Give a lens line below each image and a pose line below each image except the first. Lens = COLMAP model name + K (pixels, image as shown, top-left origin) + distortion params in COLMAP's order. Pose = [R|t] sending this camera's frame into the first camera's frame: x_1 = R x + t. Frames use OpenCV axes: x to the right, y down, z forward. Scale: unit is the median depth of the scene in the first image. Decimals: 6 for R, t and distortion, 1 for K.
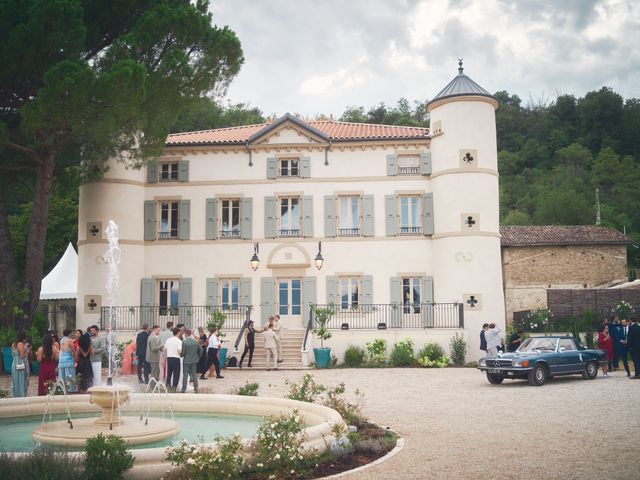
lens RADIAL K [[713.9, 0, 320.0], [0, 713.9, 240.0], [0, 0, 1]] dist [-0.076769, 0.029926]
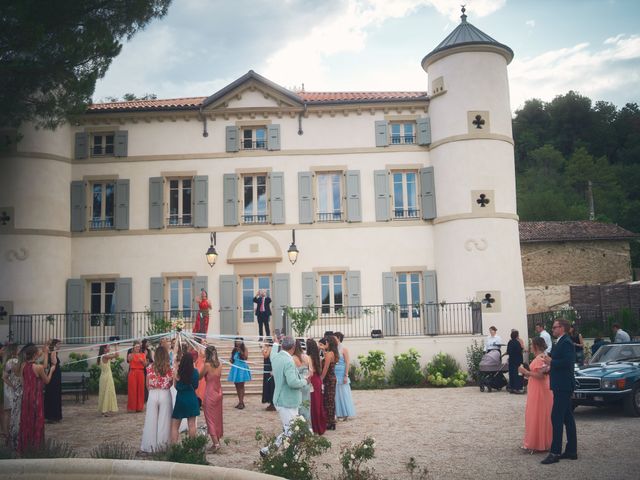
lens RADIAL K [[713.9, 0, 320.0], [0, 713.9, 240.0], [0, 0, 1]] dist [-0.076769, 0.029926]
pose [[0.998609, -0.012083, 0.051329, -0.011474], [0.012959, 0.999775, -0.016780, 0.027567], [-0.051115, 0.017422, 0.998541, 0.202381]]
